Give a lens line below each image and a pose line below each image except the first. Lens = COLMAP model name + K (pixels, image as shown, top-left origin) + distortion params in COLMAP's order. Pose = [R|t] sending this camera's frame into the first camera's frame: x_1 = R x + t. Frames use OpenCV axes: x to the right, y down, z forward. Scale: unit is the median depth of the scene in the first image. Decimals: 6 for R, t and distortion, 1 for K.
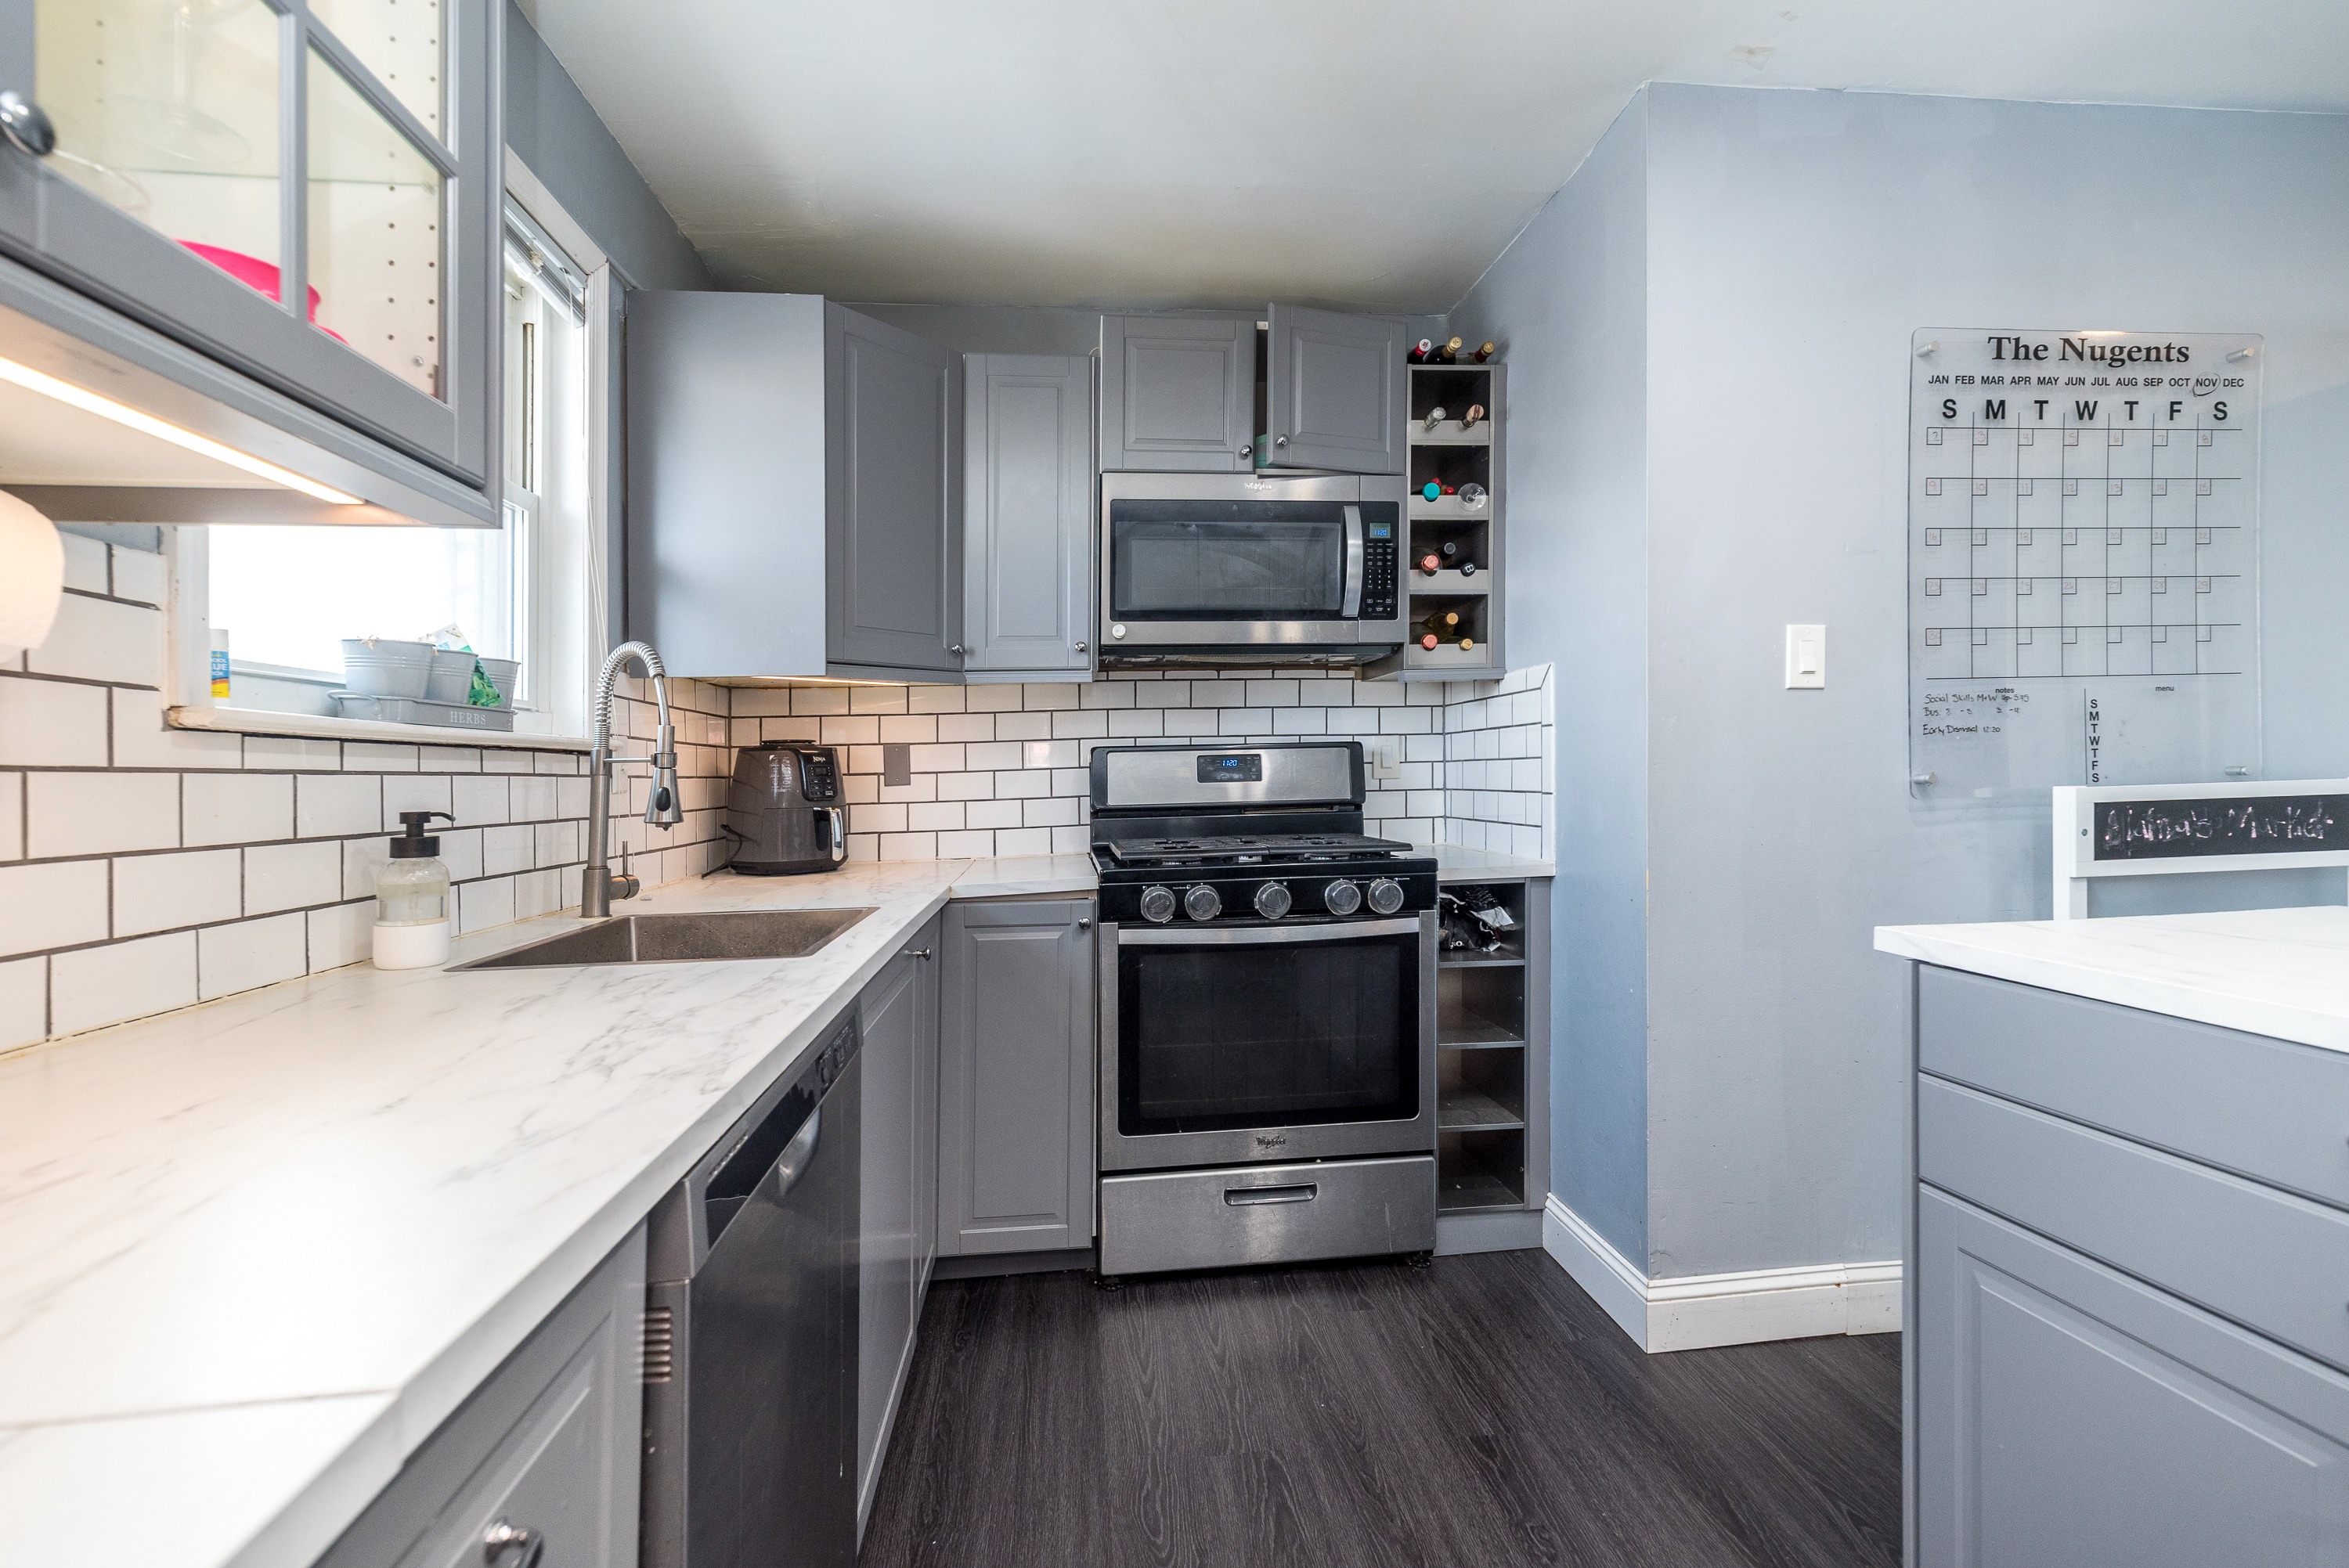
lens RADIAL K [[1034.8, 0, 1167.4], [0, 1034.8, 775.4], [0, 0, 1]] dist [0.009357, 0.000231]
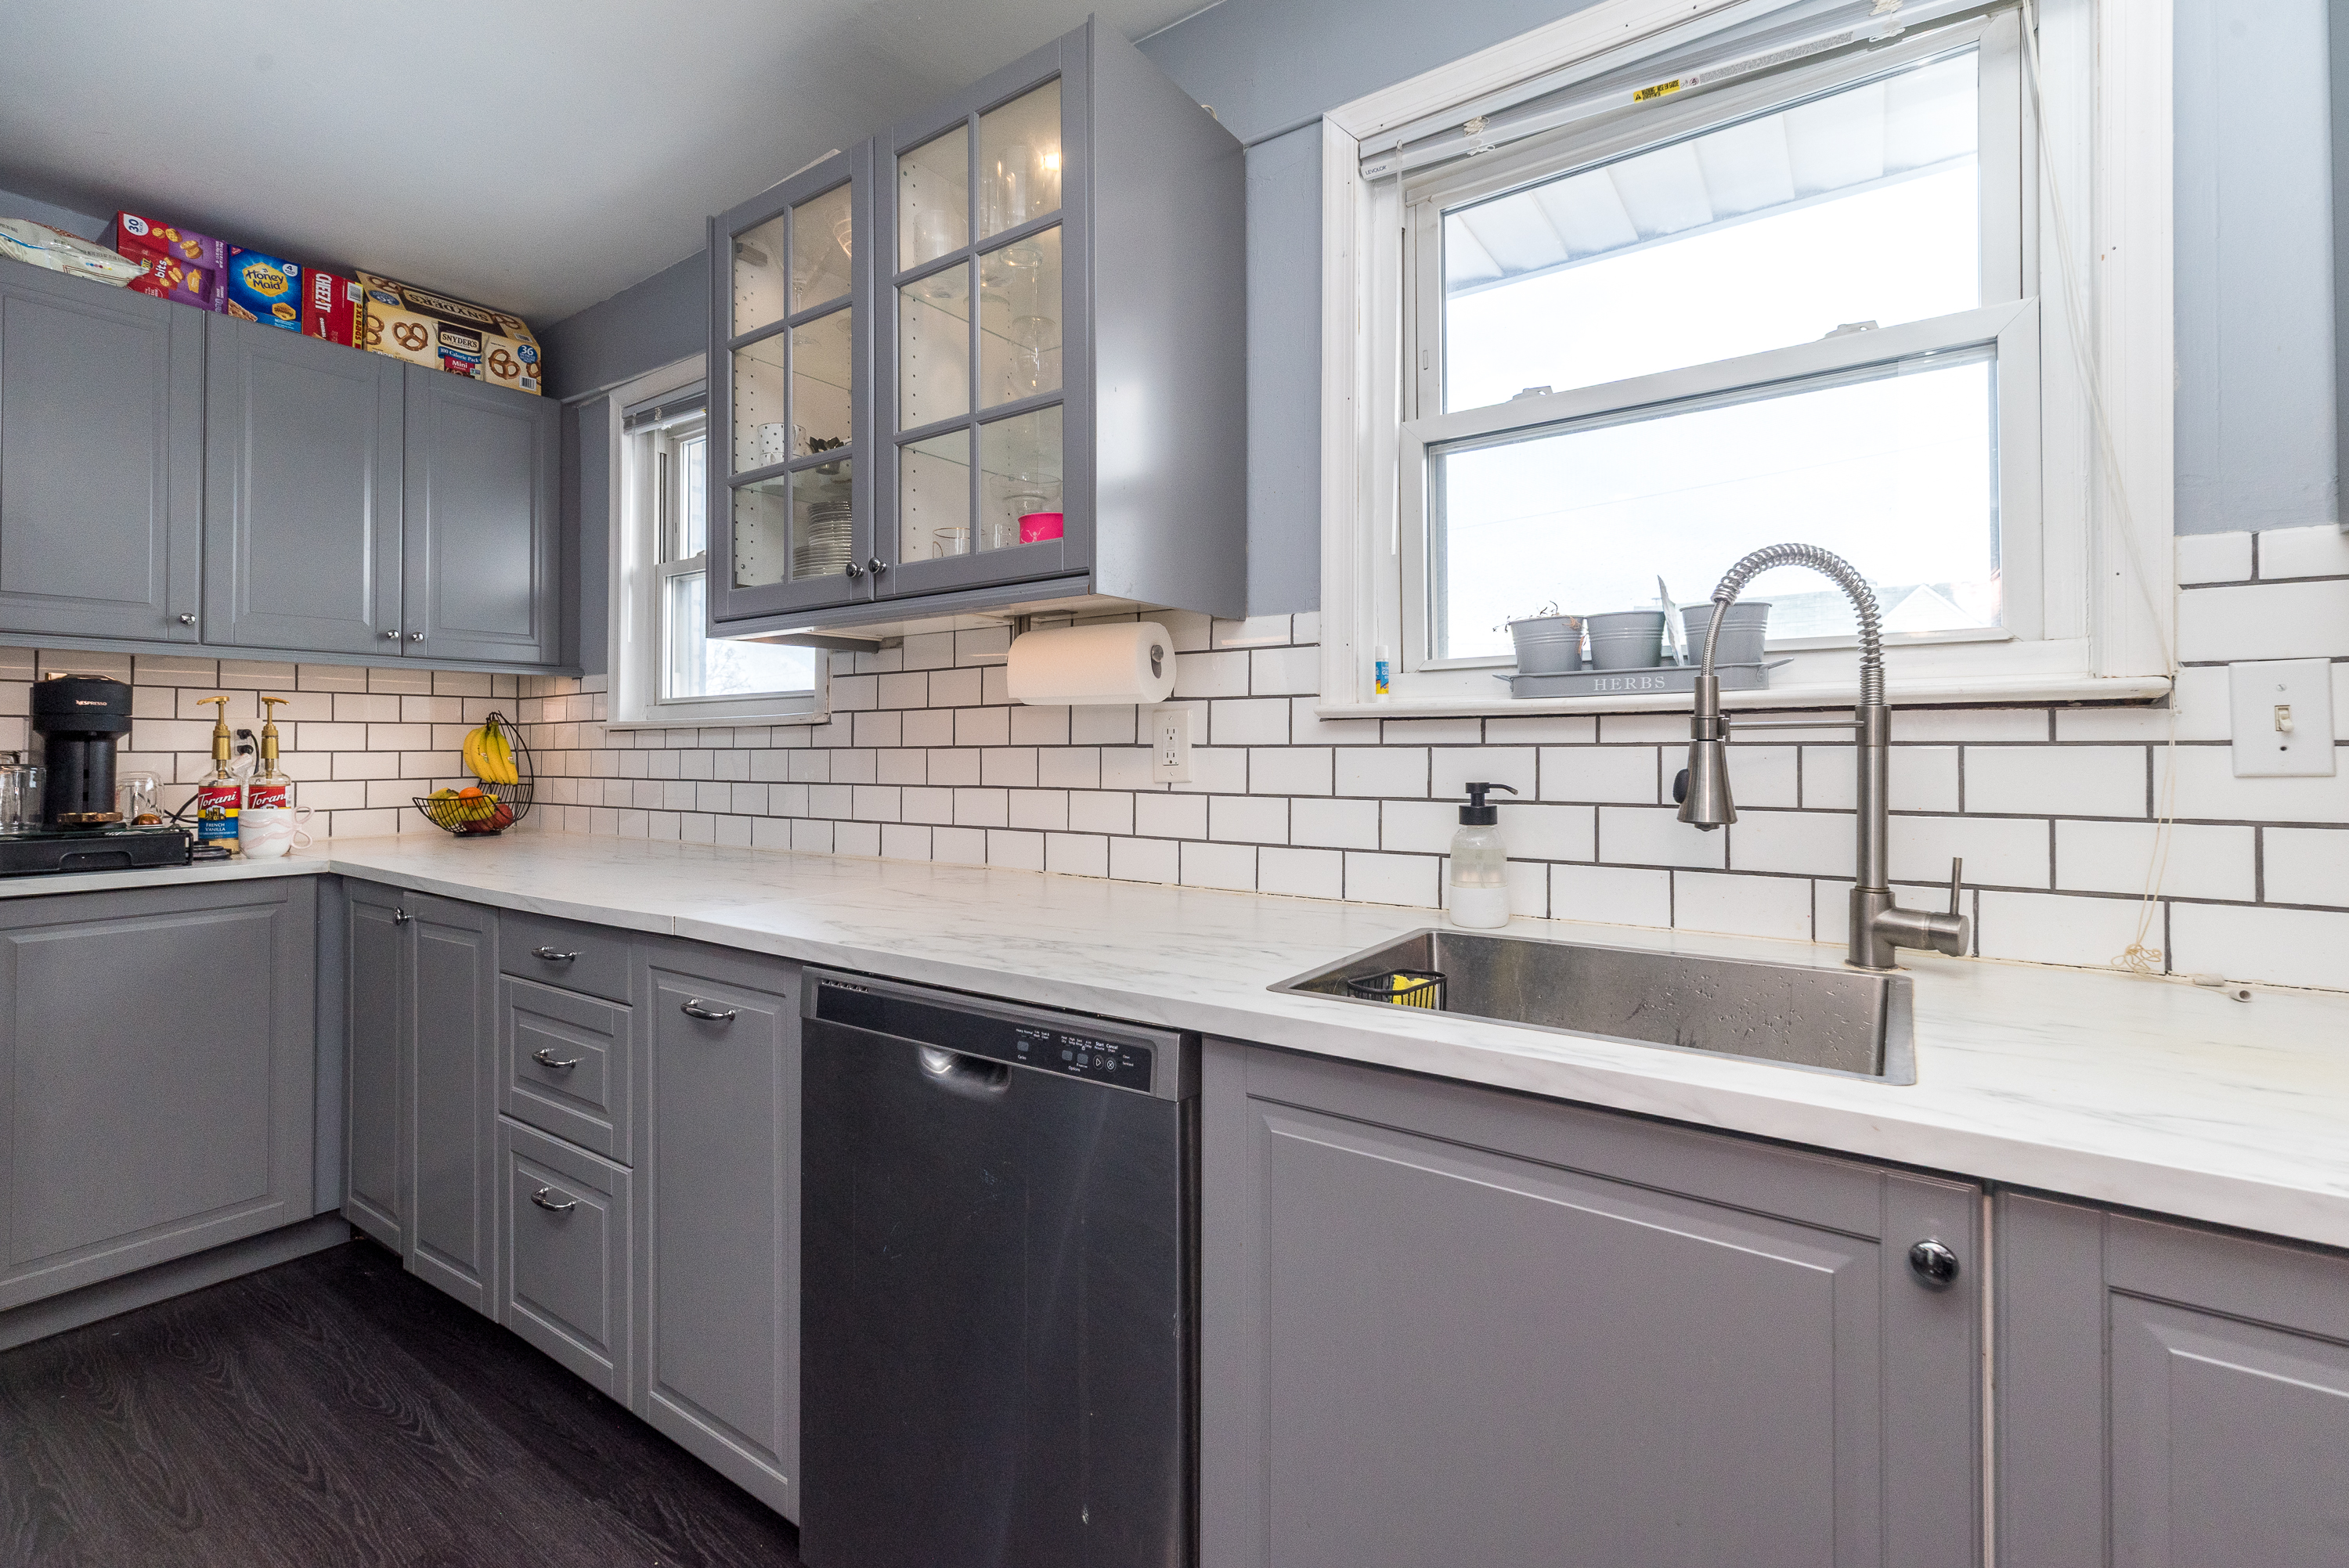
lens RADIAL K [[1034.8, 0, 1161.2], [0, 1034.8, 729.4], [0, 0, 1]] dist [0.009357, 0.000231]
pose [[-0.656907, 0.010762, -0.753895, 0.243718], [0.020589, 0.999781, -0.003668, -0.018453], [0.753690, -0.017932, -0.656985, 1.167254]]
